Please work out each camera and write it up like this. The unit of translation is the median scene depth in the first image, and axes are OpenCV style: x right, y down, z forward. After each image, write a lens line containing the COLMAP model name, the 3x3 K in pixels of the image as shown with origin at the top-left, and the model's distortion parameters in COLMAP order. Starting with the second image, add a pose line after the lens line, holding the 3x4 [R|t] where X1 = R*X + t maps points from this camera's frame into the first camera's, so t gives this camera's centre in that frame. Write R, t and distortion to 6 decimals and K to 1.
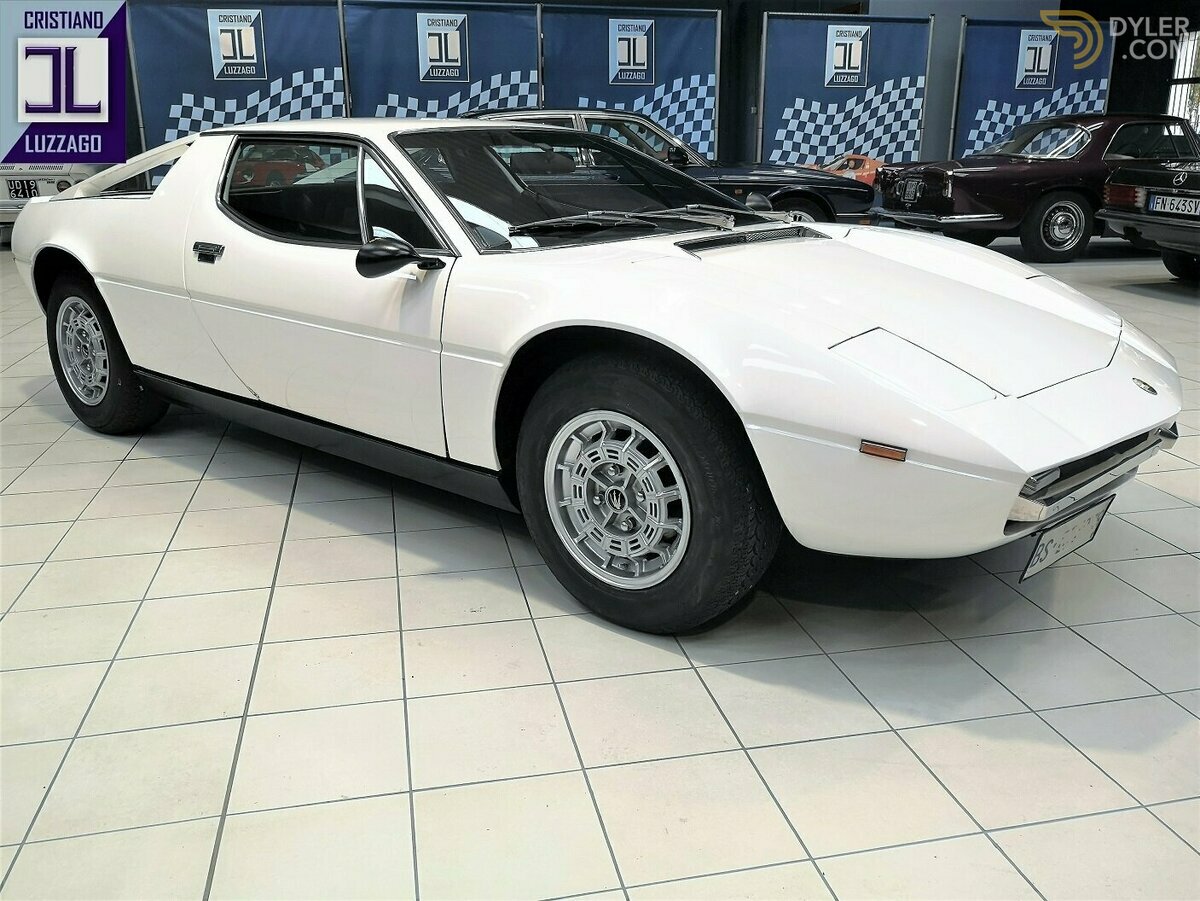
lens RADIAL K [[997.6, 0, 600.0], [0, 997.6, 450.5], [0, 0, 1]] dist [0.003726, -0.053707]
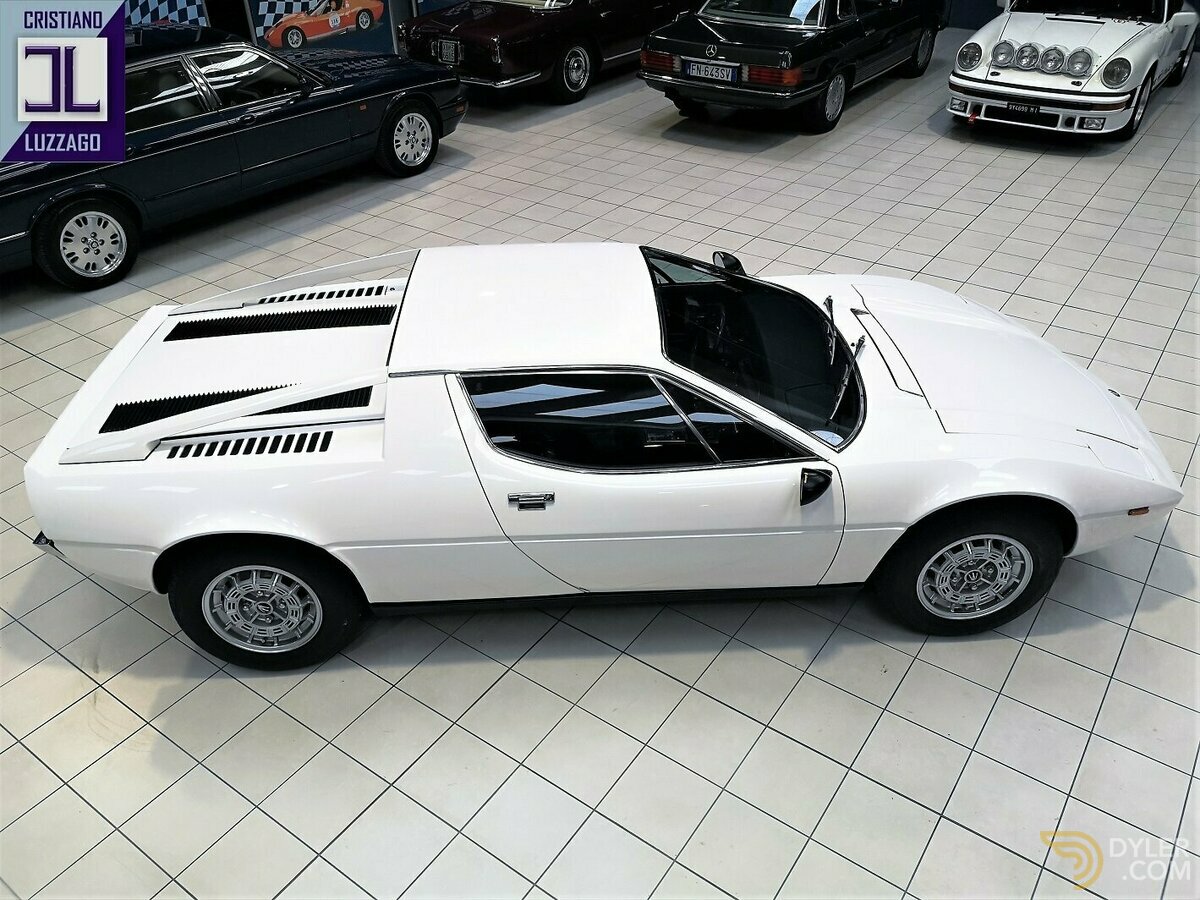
lens RADIAL K [[949.7, 0, 600.0], [0, 949.7, 450.0], [0, 0, 1]] dist [0.010038, 0.004127]
pose [[0.737951, -0.392477, 0.548991, -0.898841], [0.215009, 0.907837, 0.360004, -0.617247], [-0.639687, -0.147627, 0.754325, 0.172587]]
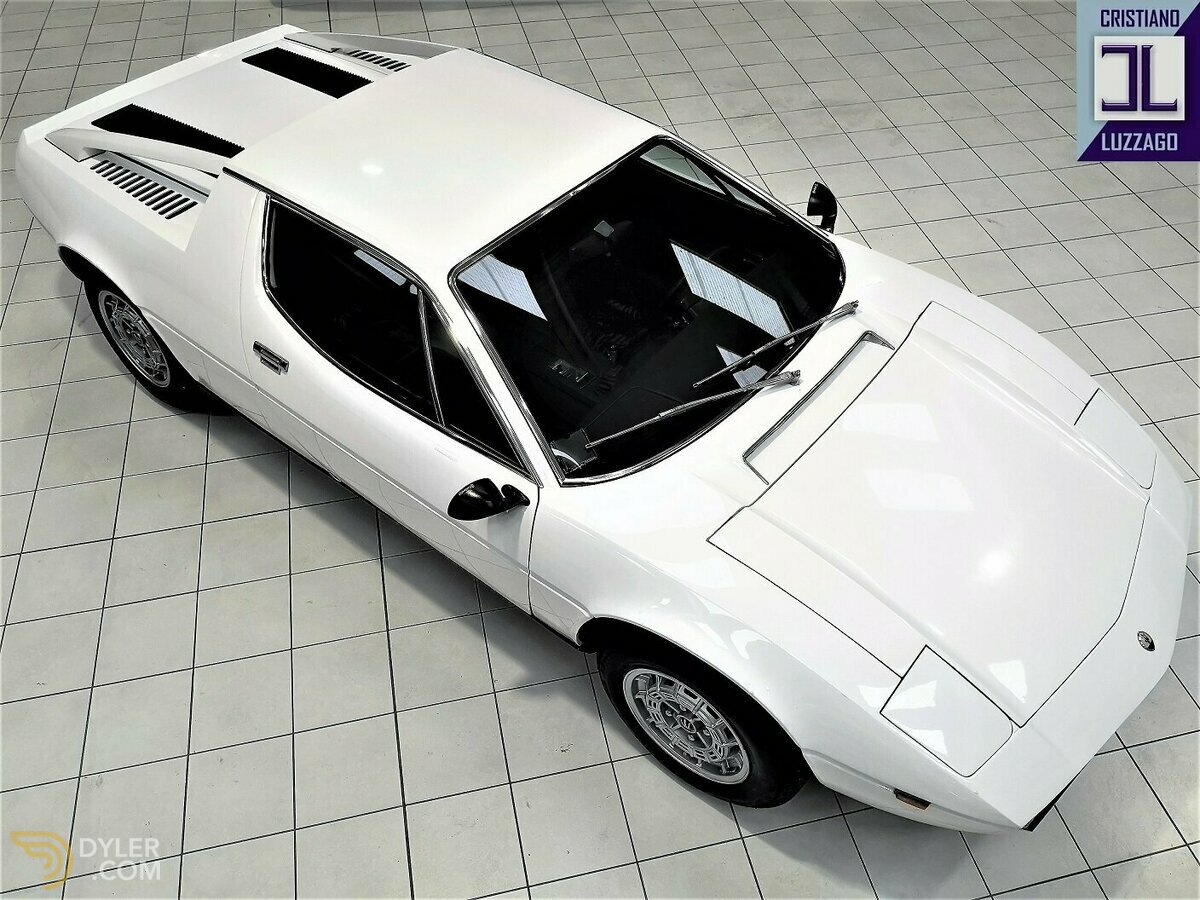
lens RADIAL K [[995.4, 0, 594.2], [0, 995.4, 471.7], [0, 0, 1]] dist [0.002012, 0.000444]
pose [[0.999967, -0.006909, 0.004168, -0.072993], [0.003922, 0.867597, 0.497252, -0.604108], [-0.007052, -0.497220, 0.867596, 0.070498]]
